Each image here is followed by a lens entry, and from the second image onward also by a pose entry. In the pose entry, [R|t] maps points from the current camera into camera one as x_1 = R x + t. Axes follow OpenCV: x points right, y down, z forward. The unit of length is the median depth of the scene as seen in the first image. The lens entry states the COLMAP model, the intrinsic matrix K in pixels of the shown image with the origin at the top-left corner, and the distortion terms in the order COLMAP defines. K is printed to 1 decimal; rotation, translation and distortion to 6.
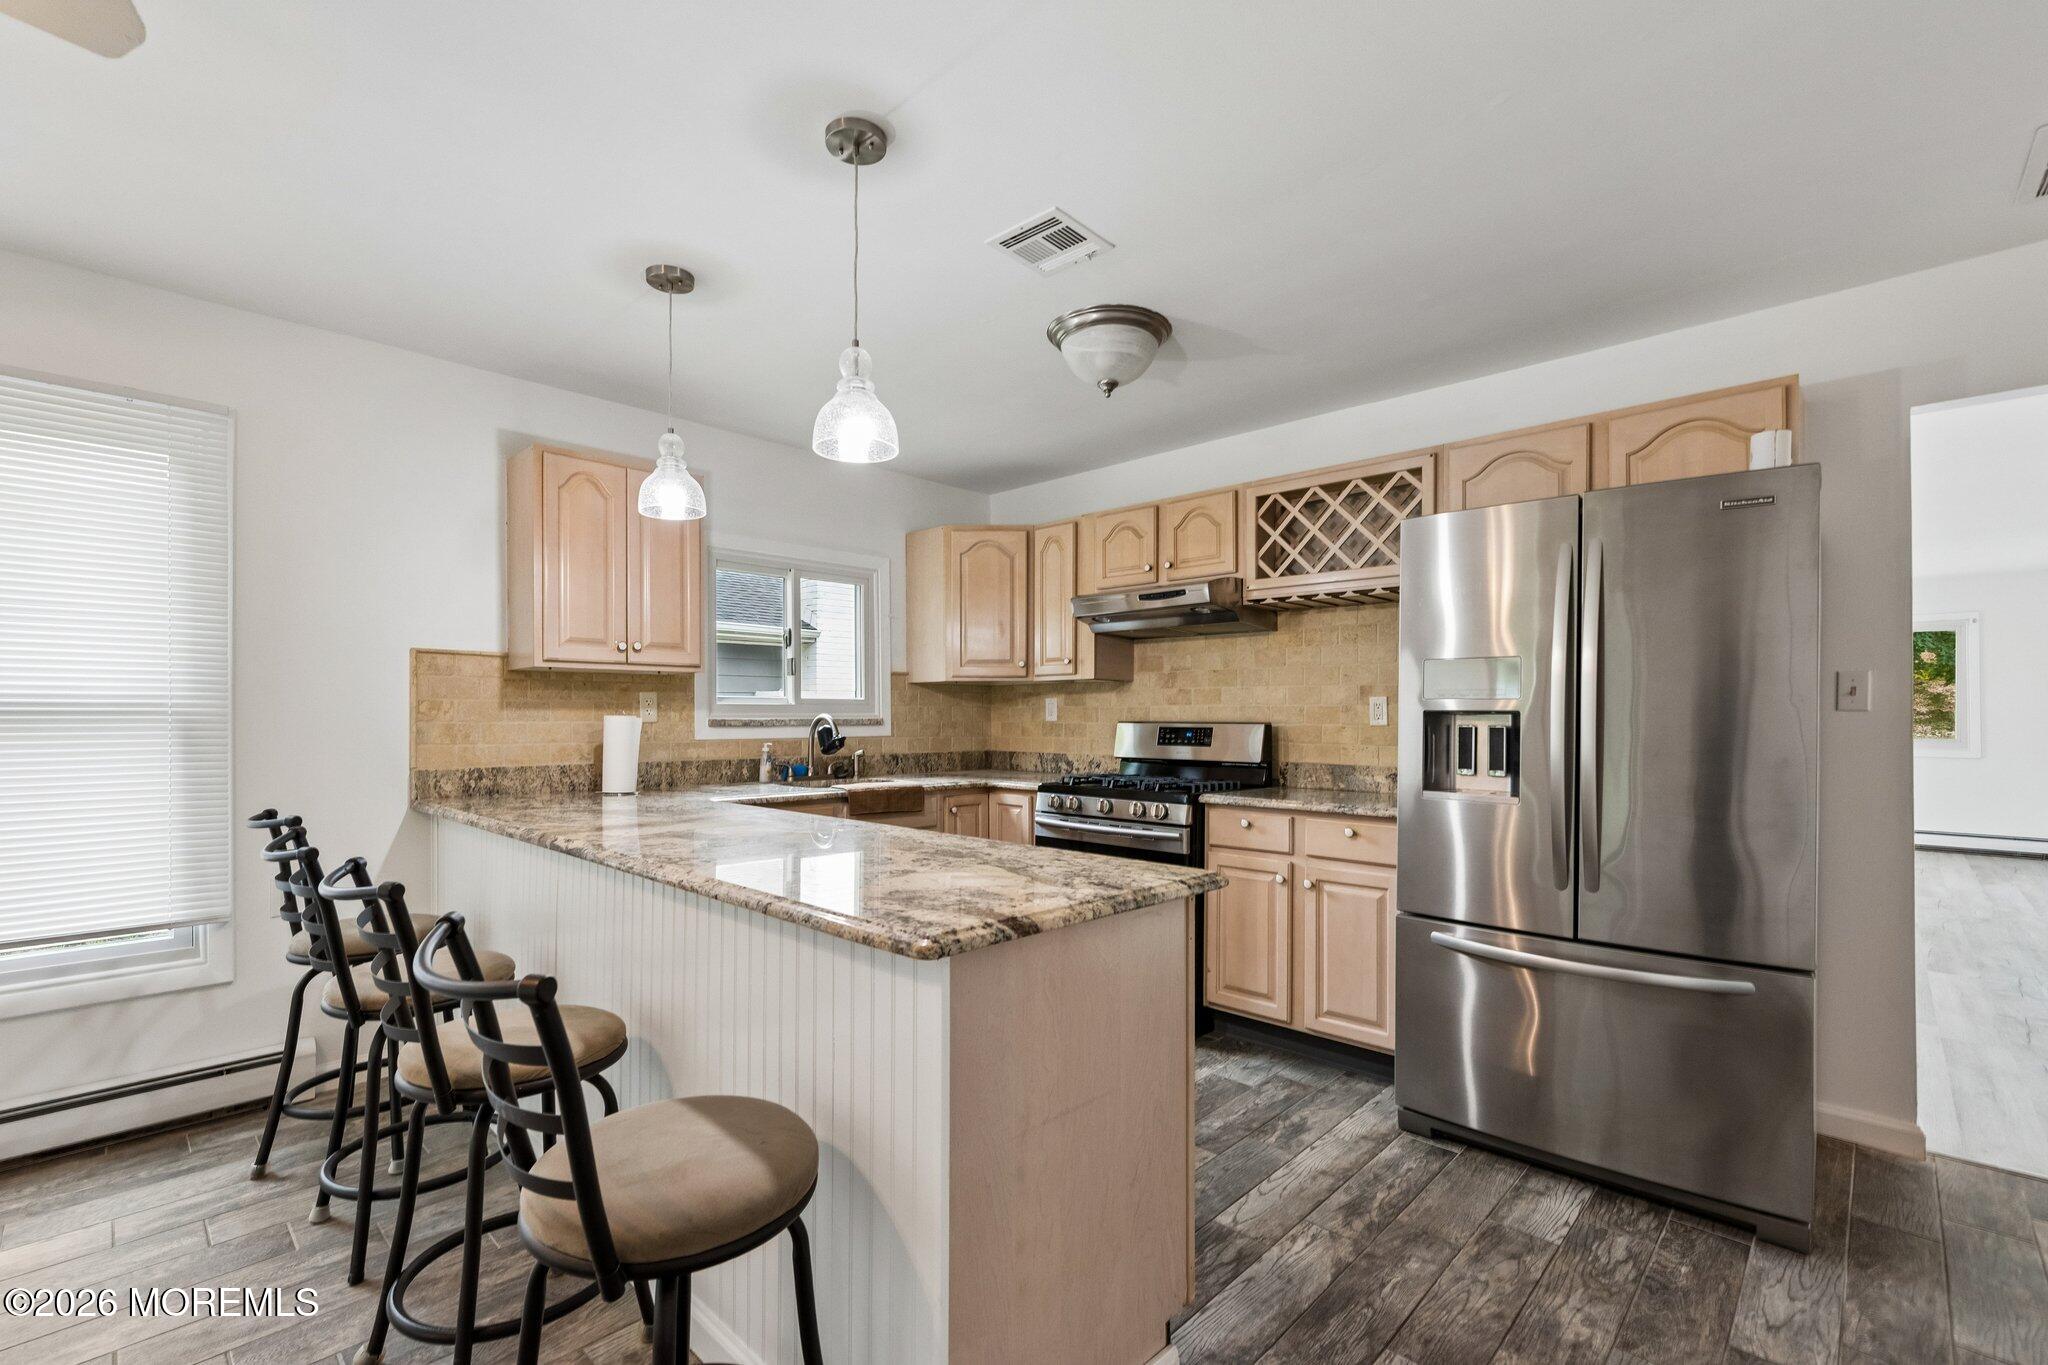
lens RADIAL K [[899.3, 0, 1018.4], [0, 899.3, 715.0], [0, 0, 1]] dist [0.001008, -0.000083]
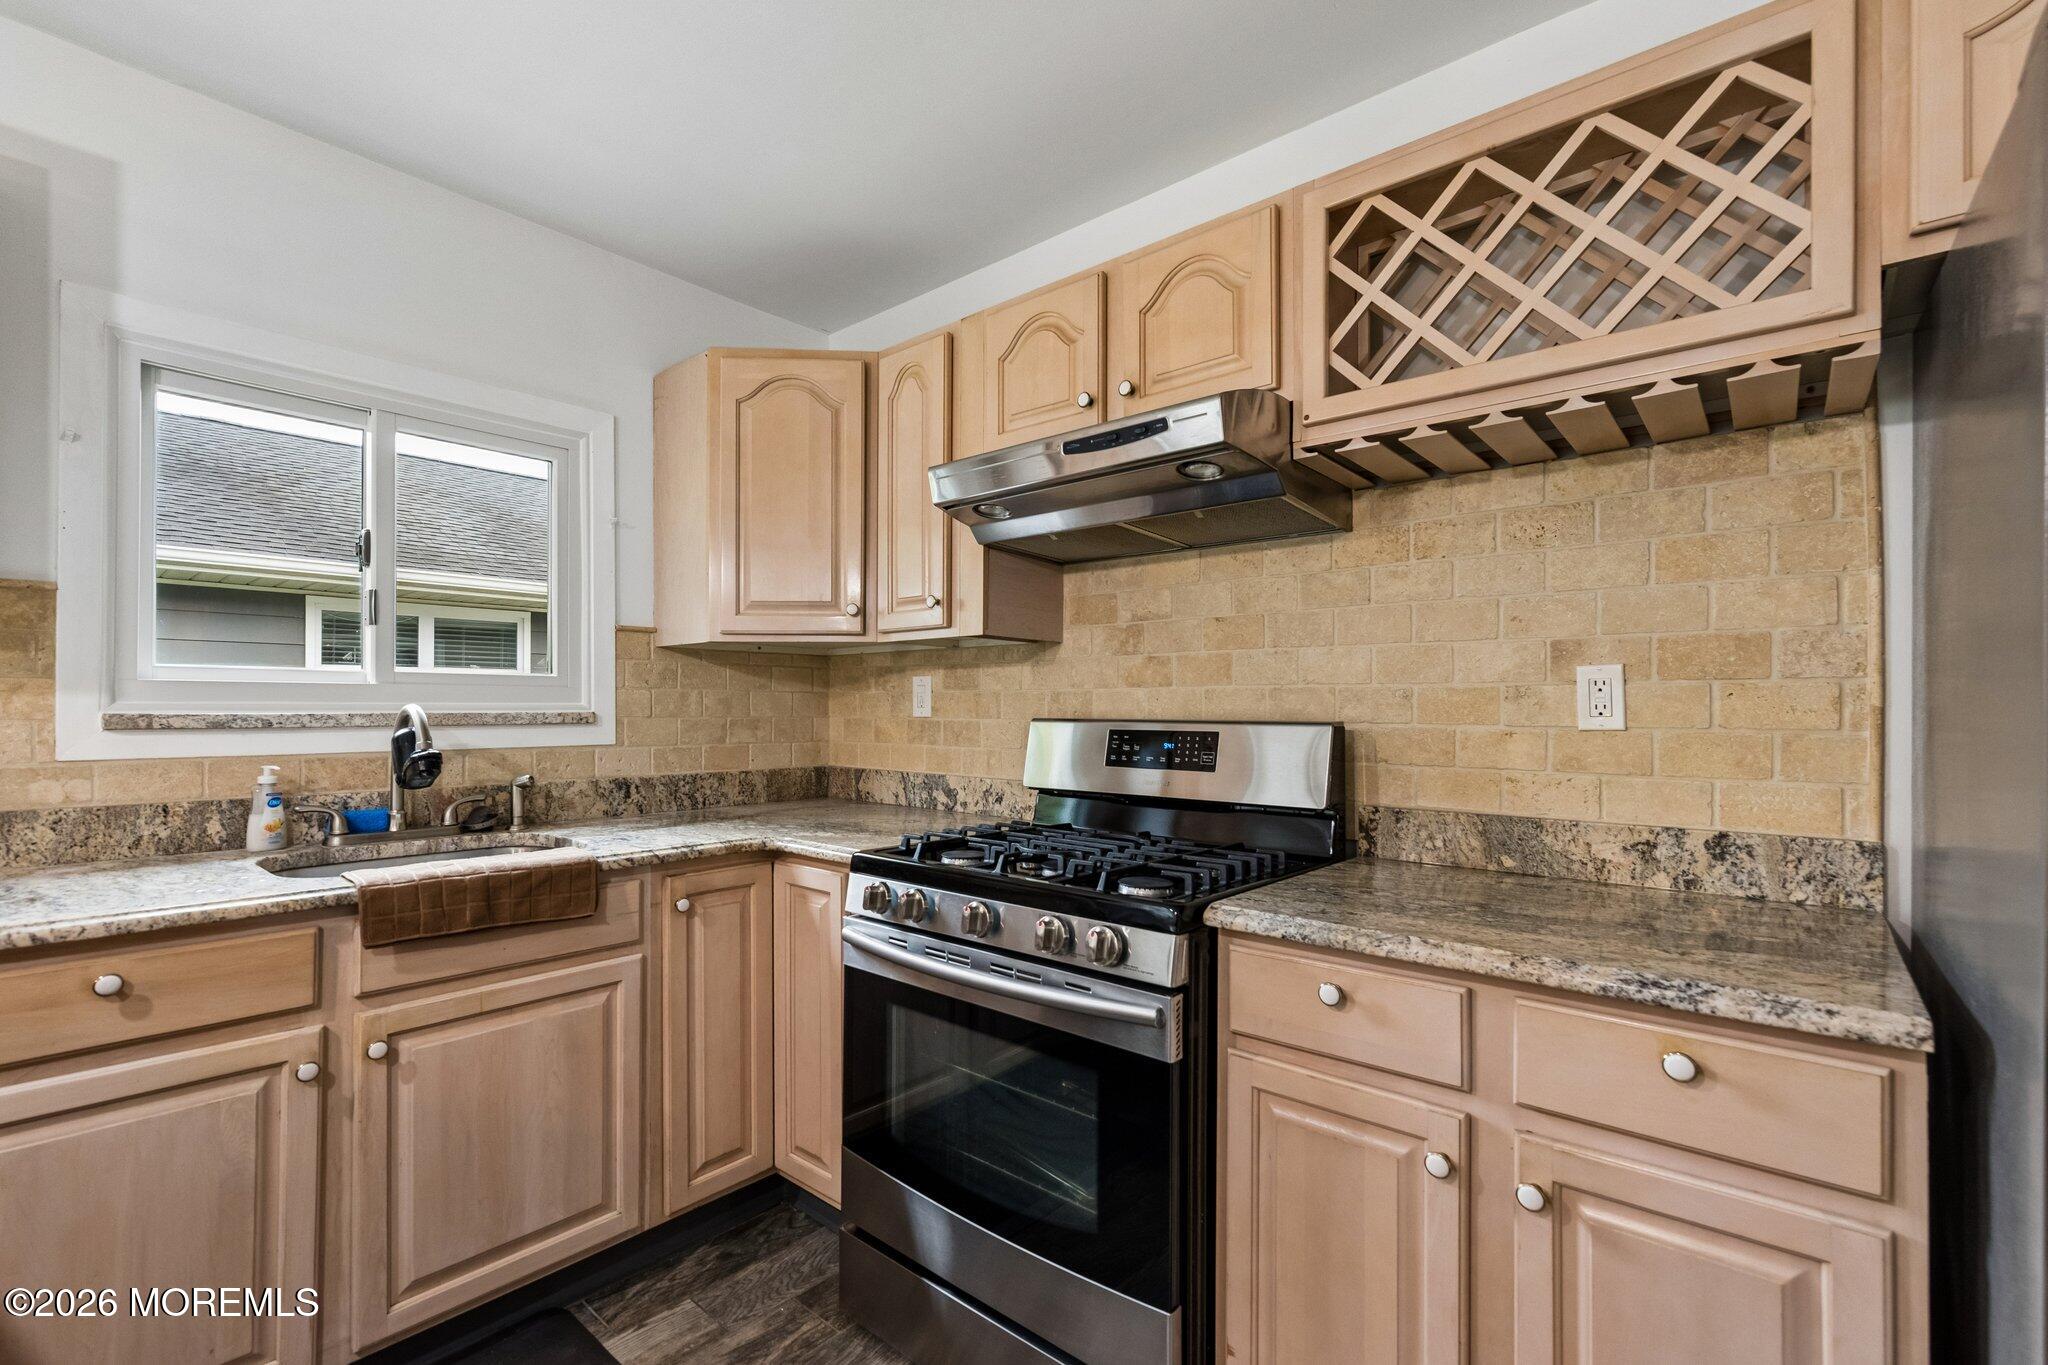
lens RADIAL K [[898.2, 0, 1025.3], [0, 898.2, 702.1], [0, 0, 1]] dist [-0.000141, -0.000170]
pose [[0.998527, 0.001531, 0.054242, 0.093644], [-0.001224, 0.999983, -0.005697, 0.000761], [-0.054250, 0.005622, 0.998512, 0.568529]]
